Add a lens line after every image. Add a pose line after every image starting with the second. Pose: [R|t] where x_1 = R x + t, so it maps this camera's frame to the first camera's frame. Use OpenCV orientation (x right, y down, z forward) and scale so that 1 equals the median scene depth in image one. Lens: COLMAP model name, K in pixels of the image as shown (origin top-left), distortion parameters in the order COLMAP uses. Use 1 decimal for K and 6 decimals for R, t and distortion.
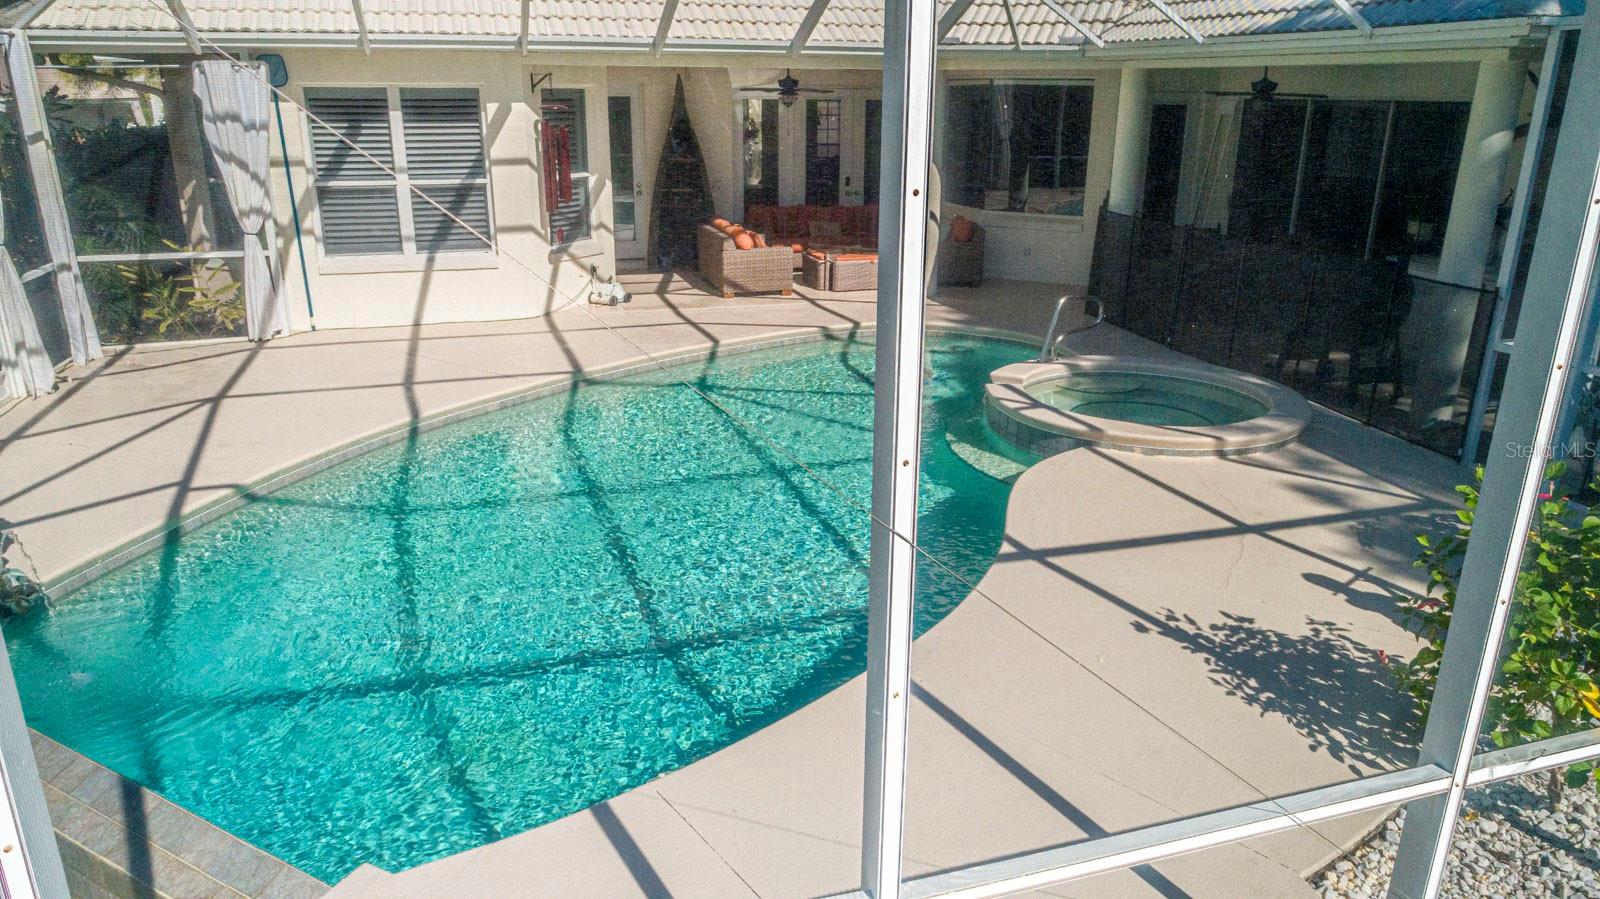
lens RADIAL K [[1075.5, 0, 800.0], [0, 1075.5, 449.5], [0, 0, 1]] dist [-0.009922, 0.001027]
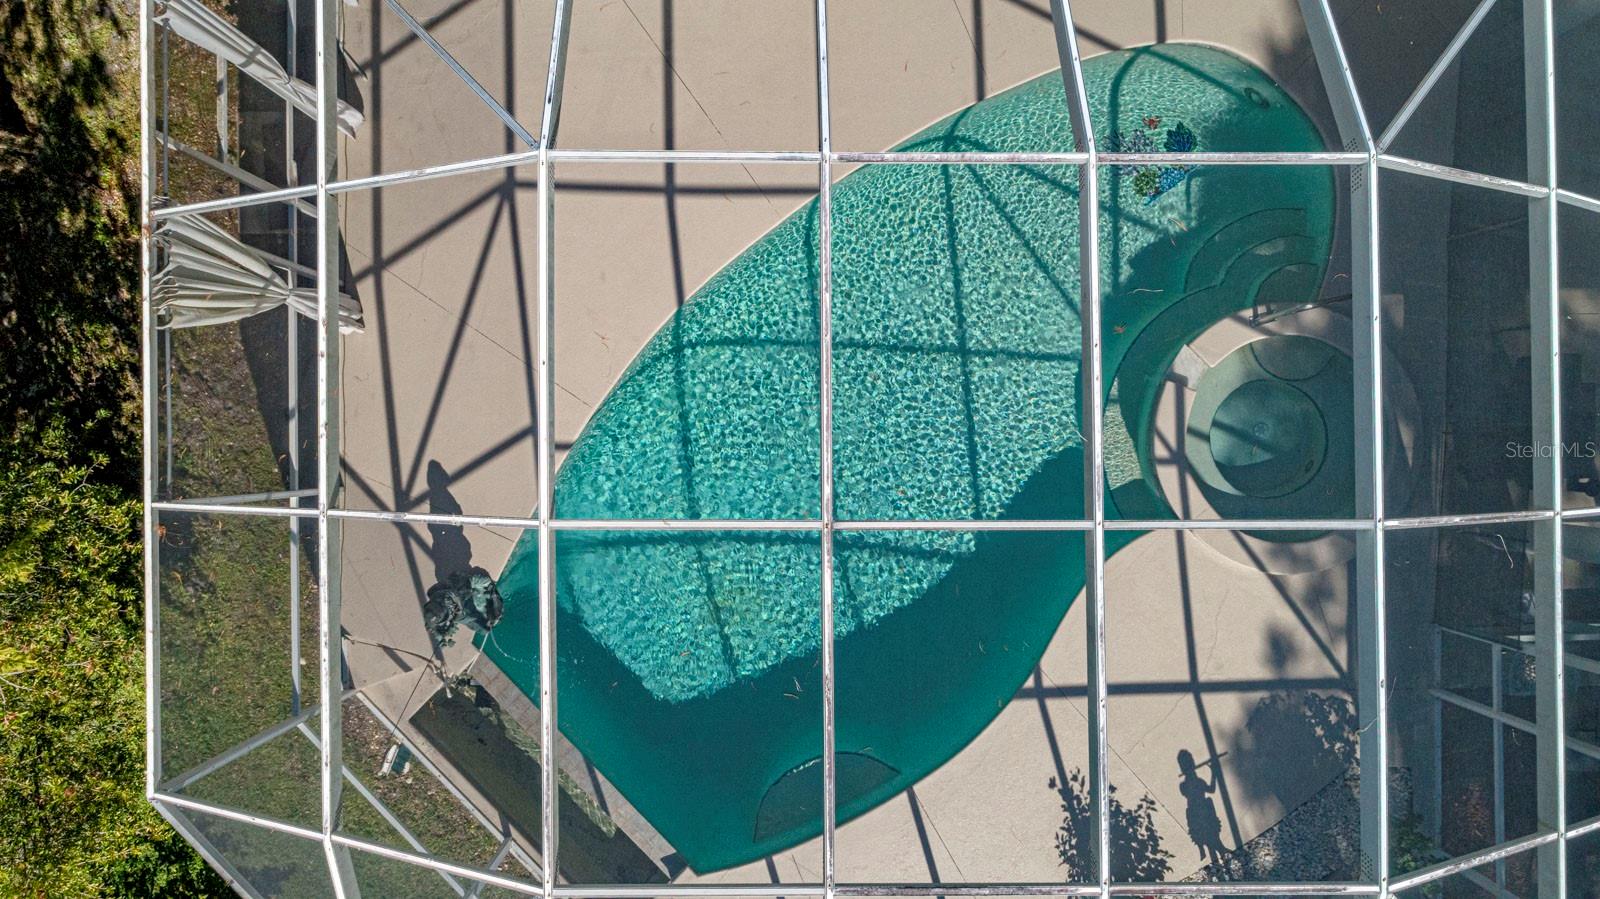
lens RADIAL K [[1075.5, 0, 800.0], [0, 1075.5, 449.5], [0, 0, 1]] dist [-0.009922, 0.001027]
pose [[0.956006, 0.293189, 0.009649, -0.286446], [-0.101896, 0.301051, 0.948149, -1.651476], [0.275082, -0.907419, 0.317681, 0.738614]]
